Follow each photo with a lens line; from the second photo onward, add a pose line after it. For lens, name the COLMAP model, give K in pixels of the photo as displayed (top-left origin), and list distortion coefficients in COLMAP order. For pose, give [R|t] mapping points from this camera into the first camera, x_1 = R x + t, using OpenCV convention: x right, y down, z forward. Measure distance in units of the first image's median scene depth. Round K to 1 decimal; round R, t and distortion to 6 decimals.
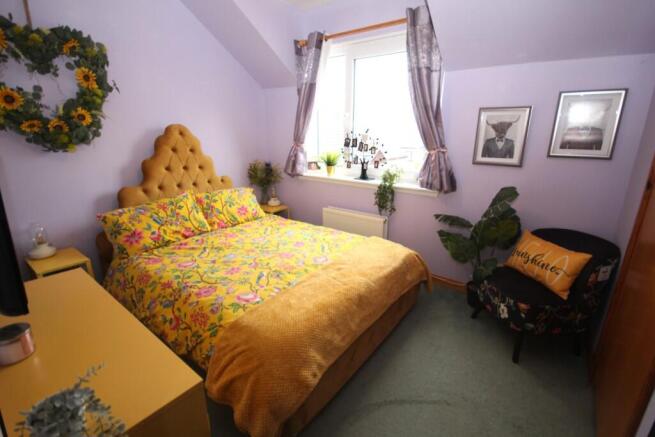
lens RADIAL K [[299.7, 0, 332.4], [0, 299.7, 216.9], [0, 0, 1]] dist [-0.003673, 0.000162]
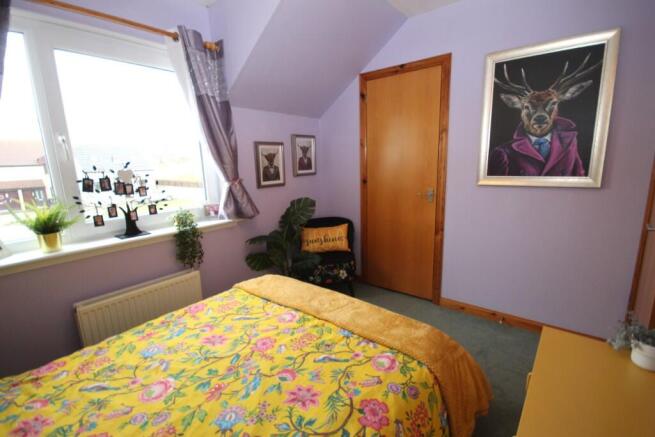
lens RADIAL K [[299.7, 0, 331.8], [0, 299.7, 216.4], [0, 0, 1]] dist [-0.003673, 0.000162]
pose [[0.034655, -0.194137, 0.980362, -0.717237], [0.302065, 0.937107, 0.174893, -0.201305], [-0.952657, 0.290072, 0.091118, 0.683480]]
